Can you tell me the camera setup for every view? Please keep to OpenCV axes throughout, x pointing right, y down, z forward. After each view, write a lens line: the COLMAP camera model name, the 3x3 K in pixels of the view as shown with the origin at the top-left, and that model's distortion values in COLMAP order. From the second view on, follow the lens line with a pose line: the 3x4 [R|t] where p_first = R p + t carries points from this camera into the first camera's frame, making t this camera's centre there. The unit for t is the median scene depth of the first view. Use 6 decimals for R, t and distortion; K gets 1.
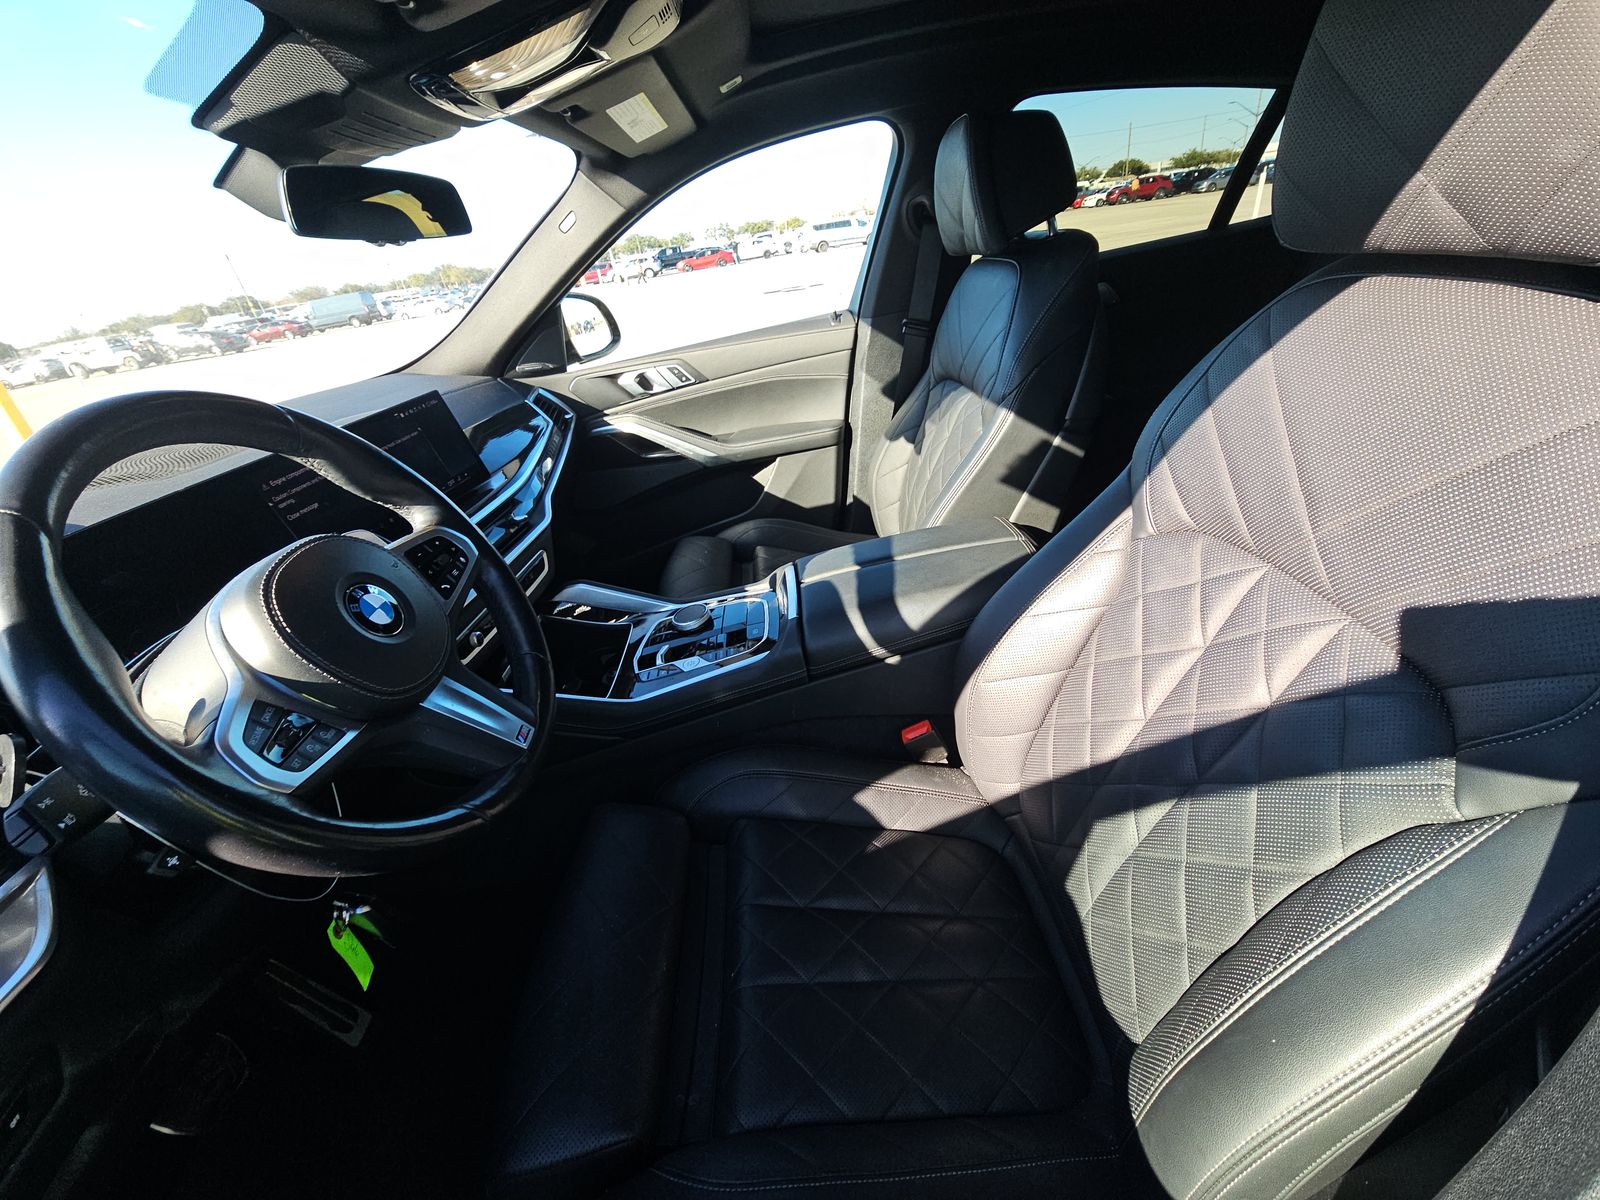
lens RADIAL K [[647.8, 0, 797.1], [0, 647.8, 588.5], [0, 0, 1]] dist [-0.001675, -0.000980]
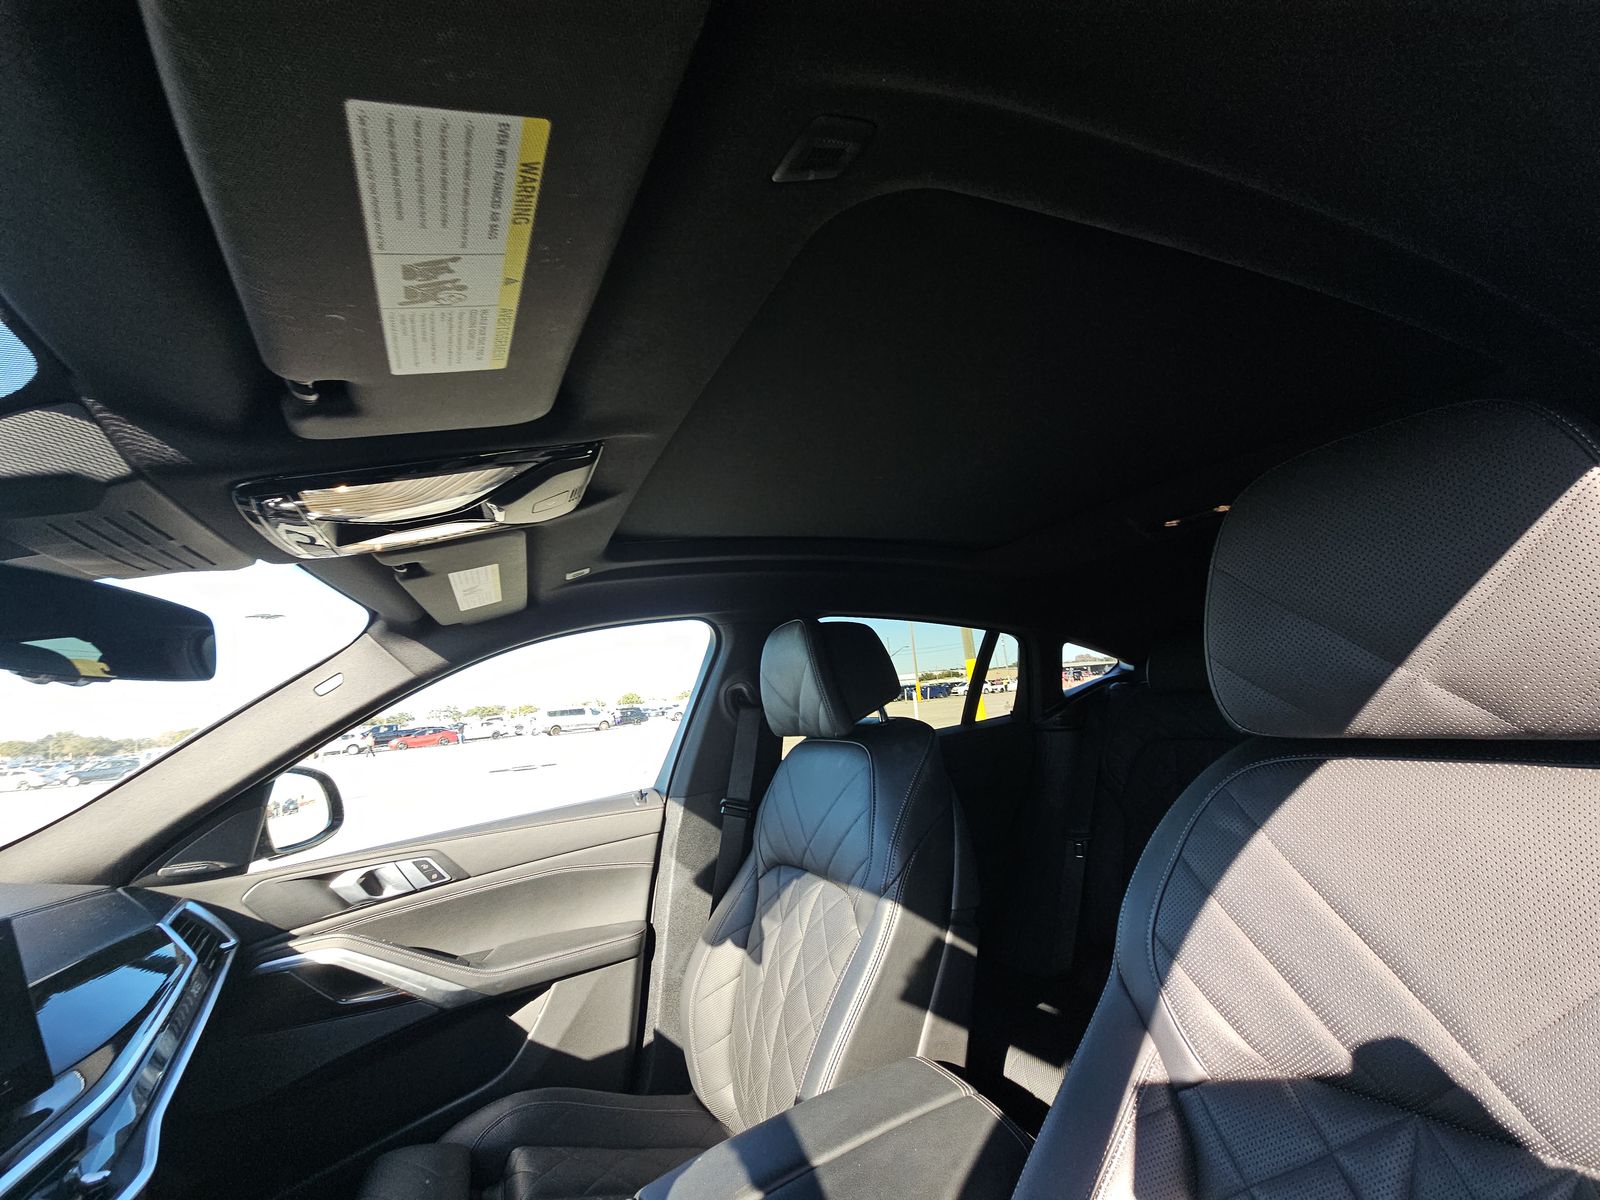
lens RADIAL K [[647.8, 0, 797.1], [0, 647.8, 588.5], [0, 0, 1]] dist [-0.001675, -0.000980]
pose [[0.925847, 0.115785, 0.359723, -0.100468], [0.145851, 0.768665, -0.622802, -0.055234], [-0.348618, 0.629085, 0.694779, 0.130925]]
